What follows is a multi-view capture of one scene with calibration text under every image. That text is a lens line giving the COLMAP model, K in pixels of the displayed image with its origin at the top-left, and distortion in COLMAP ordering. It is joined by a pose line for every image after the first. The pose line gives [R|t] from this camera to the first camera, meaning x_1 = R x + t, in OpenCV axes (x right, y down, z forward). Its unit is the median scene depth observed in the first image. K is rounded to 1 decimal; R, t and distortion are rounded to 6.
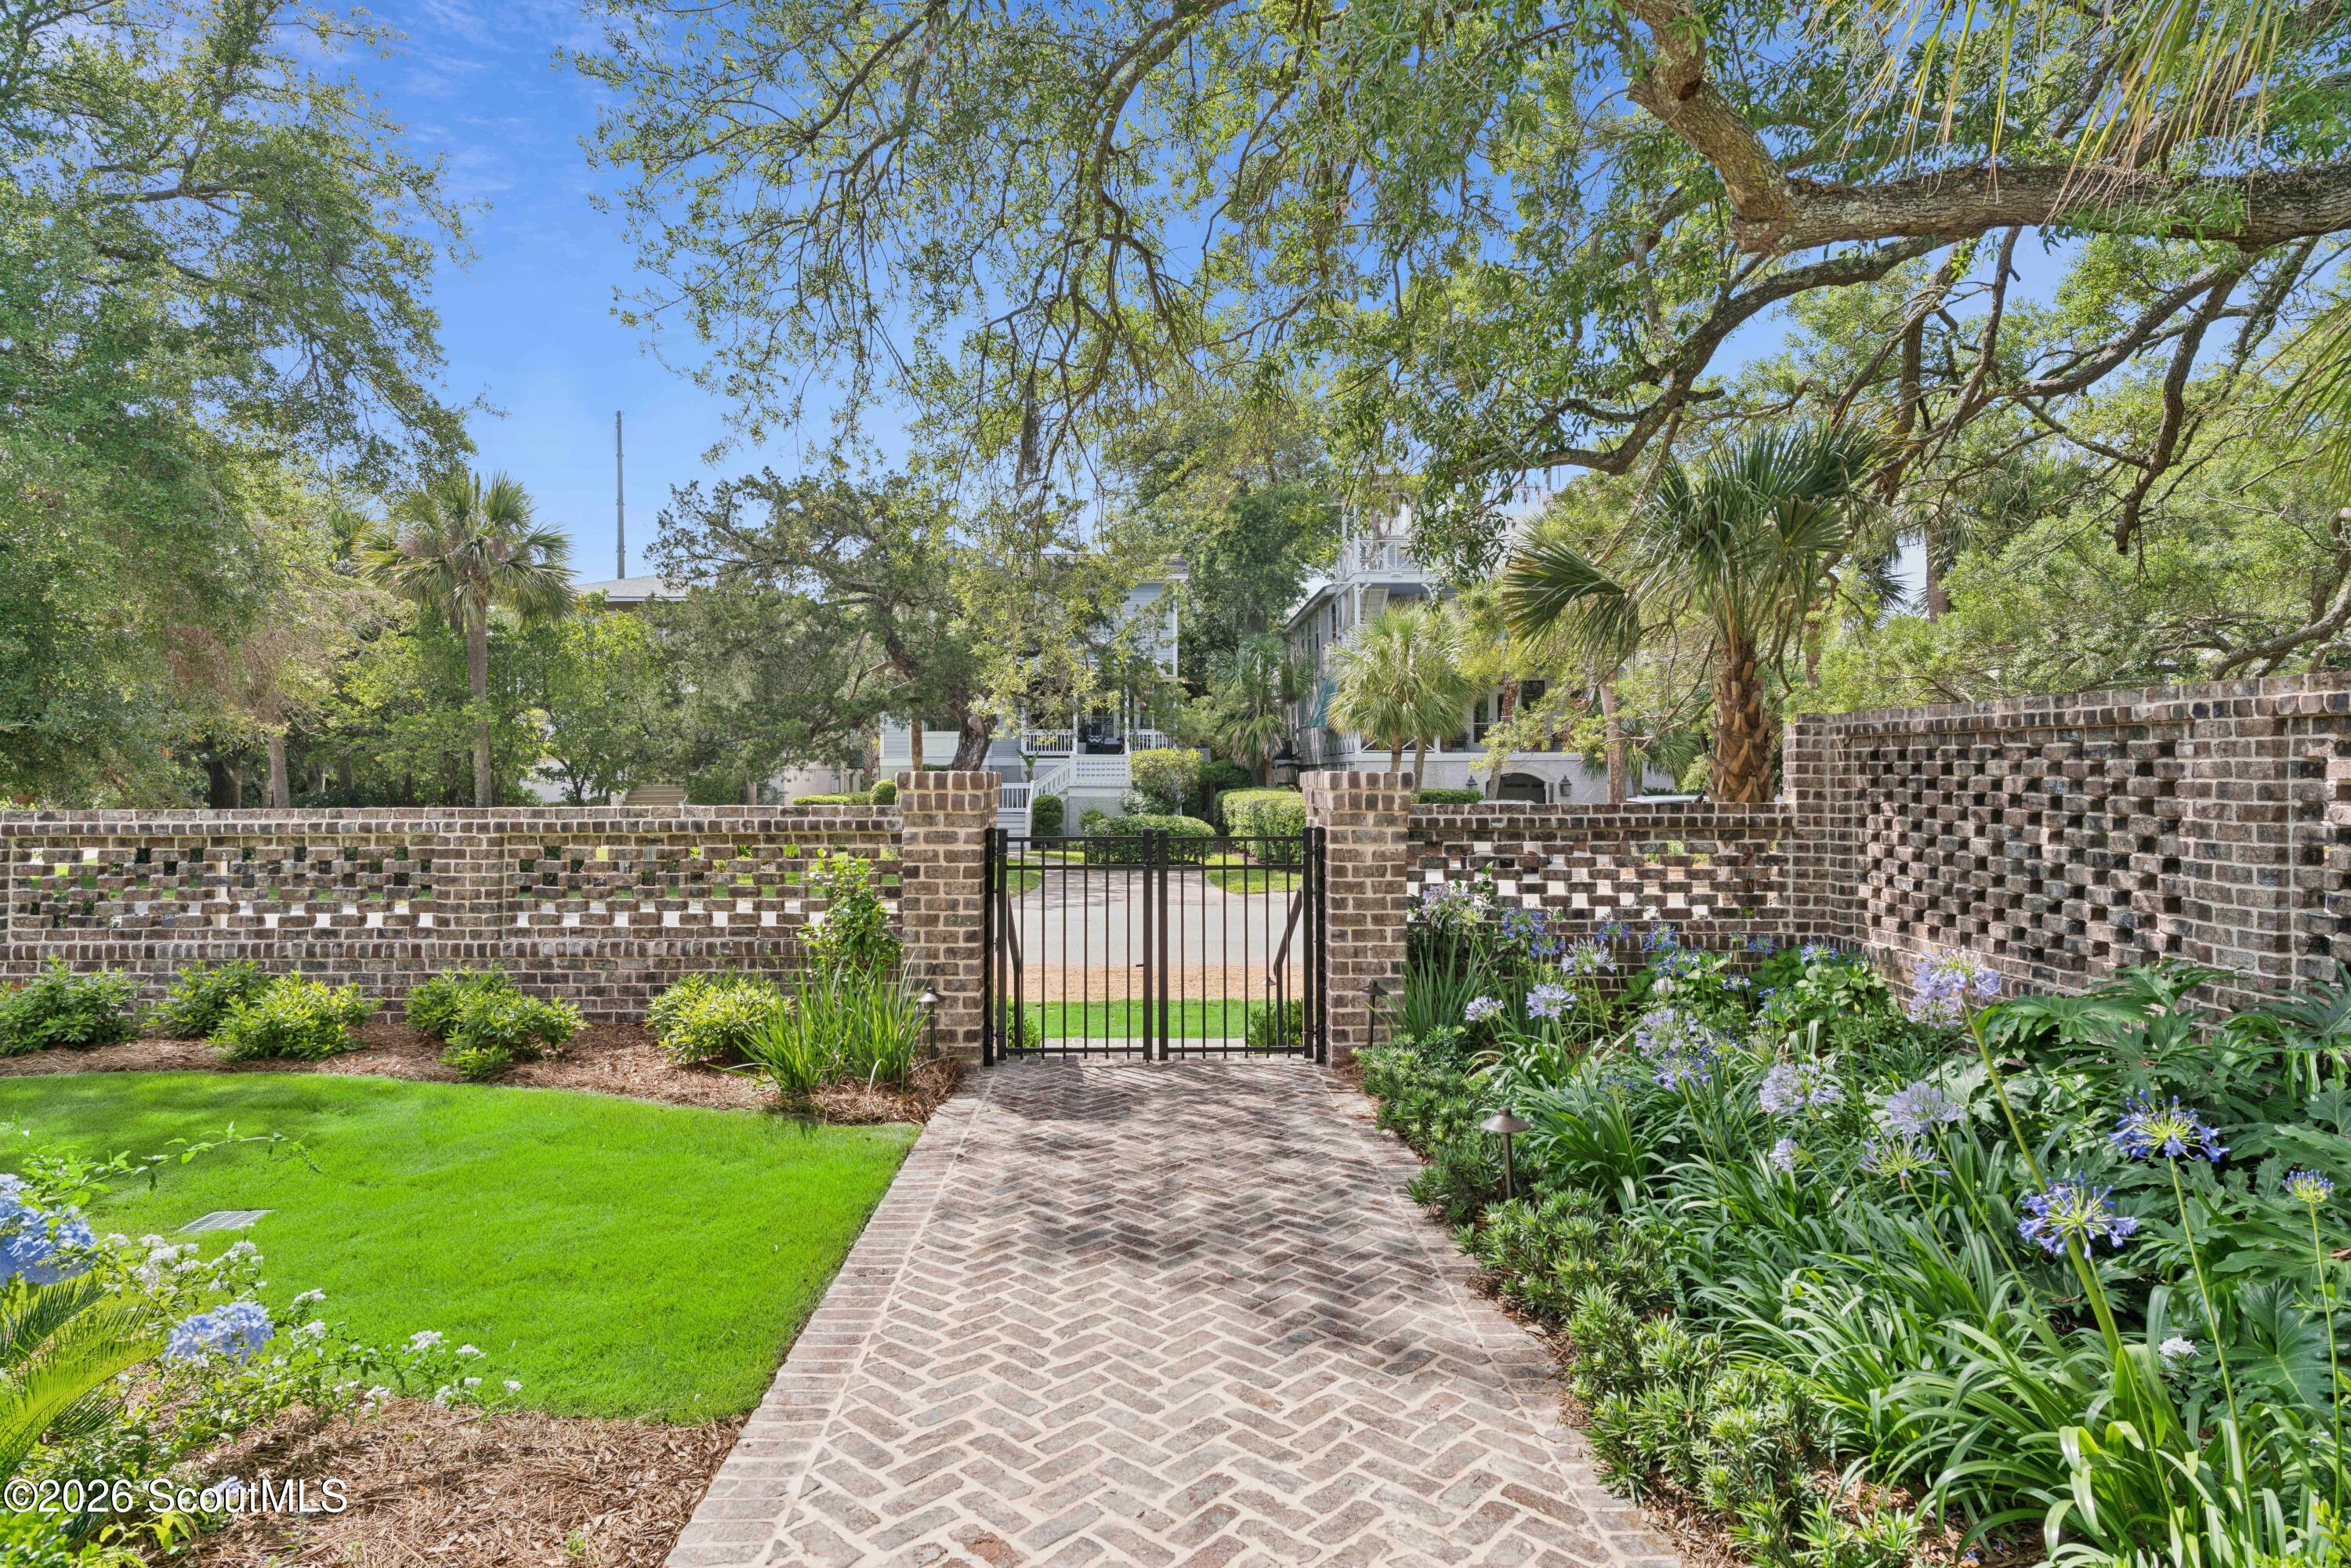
lens RADIAL K [[1319.2, 0, 1164.7], [0, 1319.2, 754.0], [0, 0, 1]] dist [-0.003732, 0.004254]
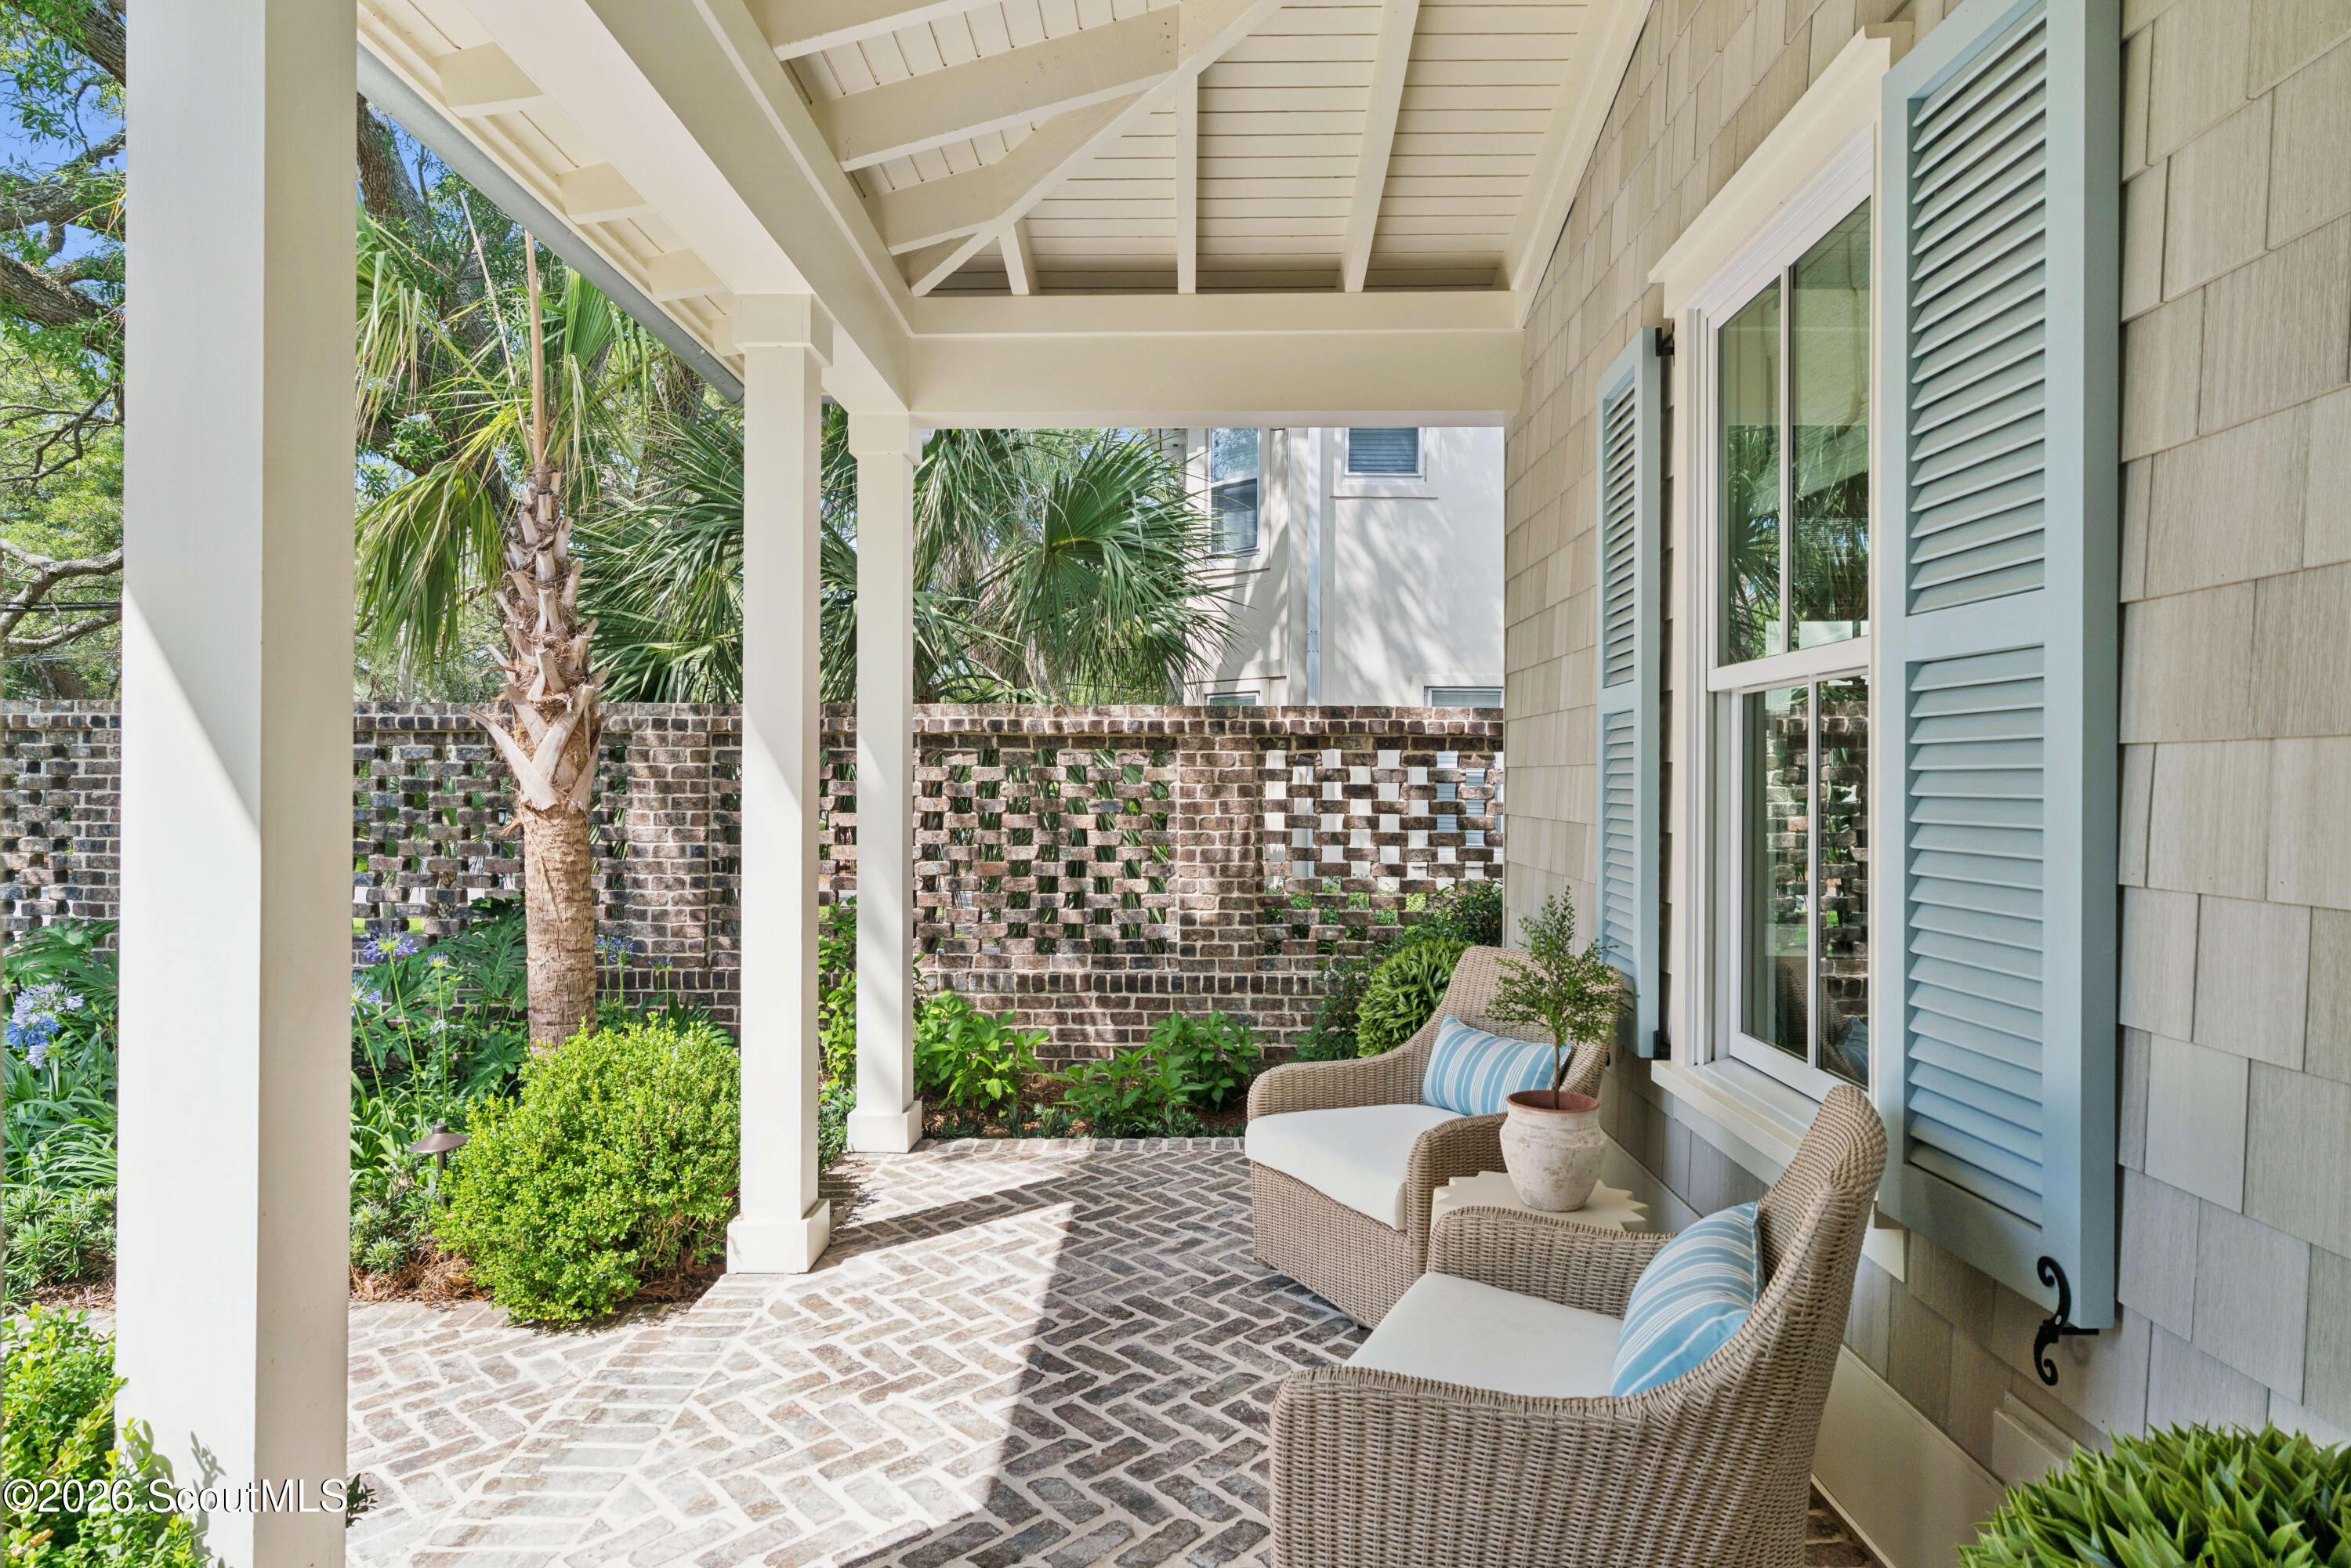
lens RADIAL K [[1319.2, 0, 1191.4], [0, 1319.2, 779.4], [0, 0, 1]] dist [-0.003732, 0.004254]
pose [[0.024050, 0.002699, 0.999707, -0.345966], [-0.016492, 0.999861, -0.002303, 0.006219], [-0.999575, -0.016431, 0.024091, -0.071634]]
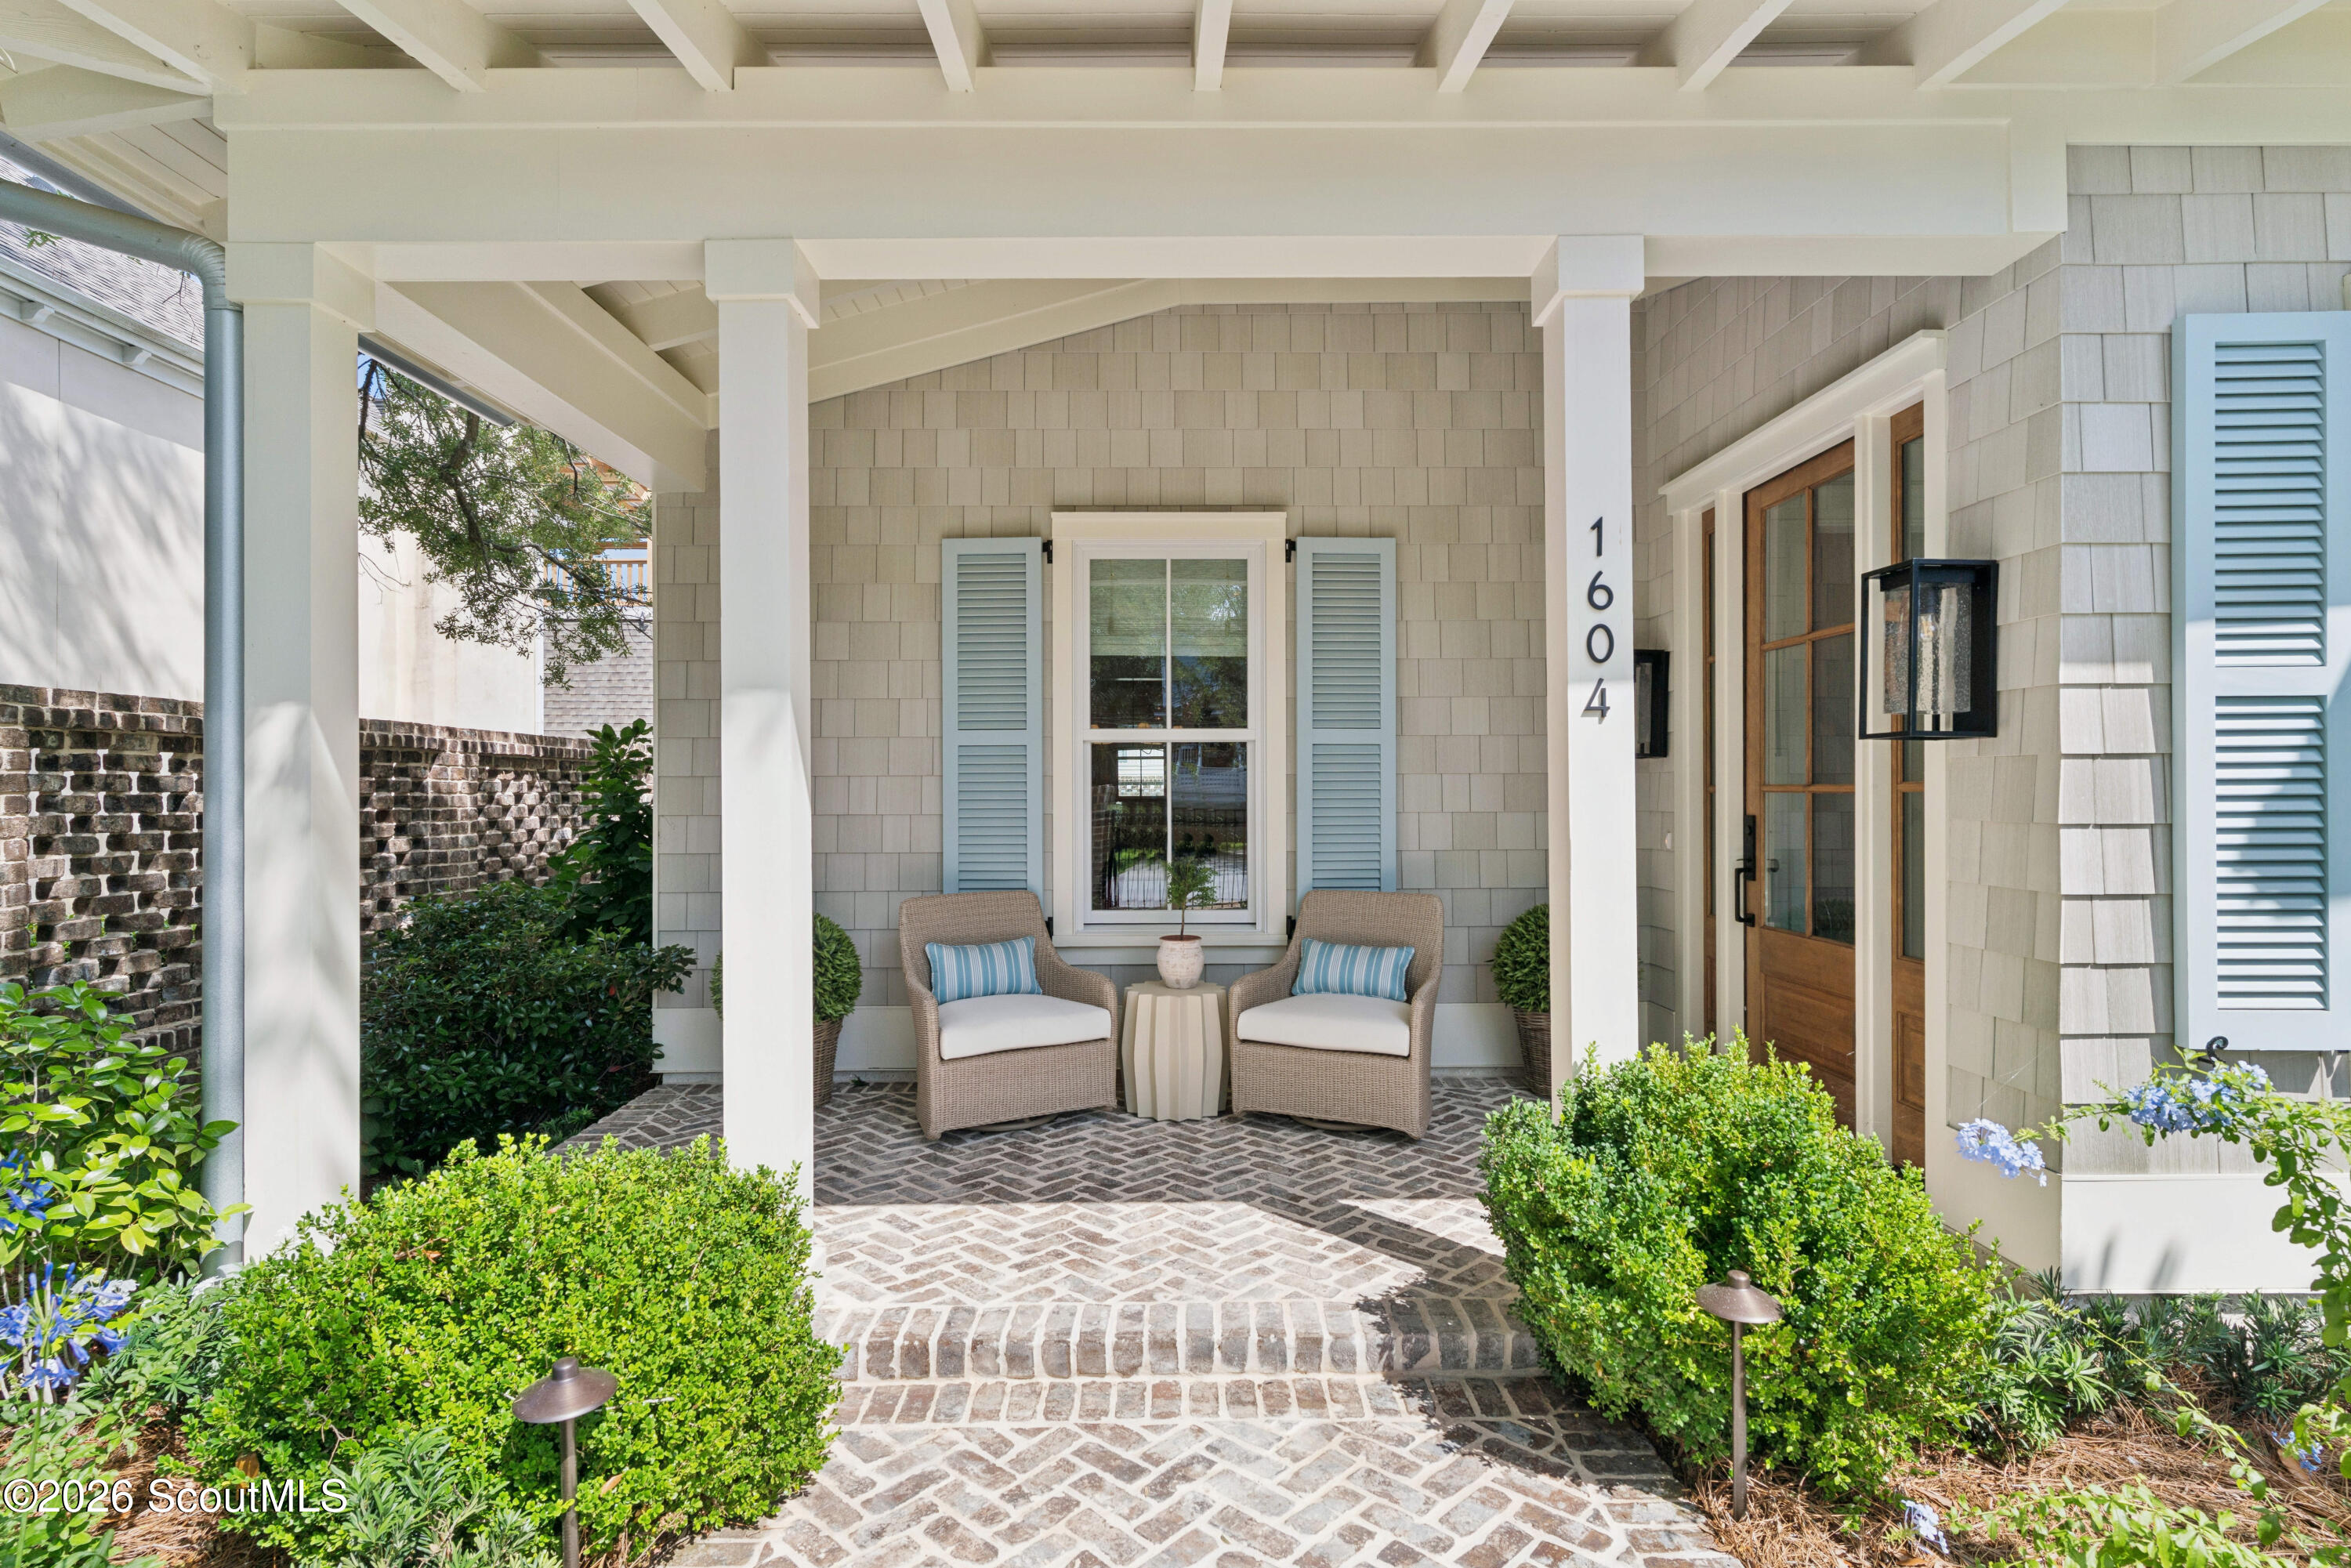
lens RADIAL K [[1149.1, 0, 1178.2], [0, 1149.1, 790.0], [0, 0, 1]] dist [-0.003944, -0.000069]
pose [[-0.999973, 0.005607, 0.004665, 0.012682], [0.005542, 0.999890, -0.013724, 0.015768], [-0.004742, -0.013698, -0.999895, 0.492235]]
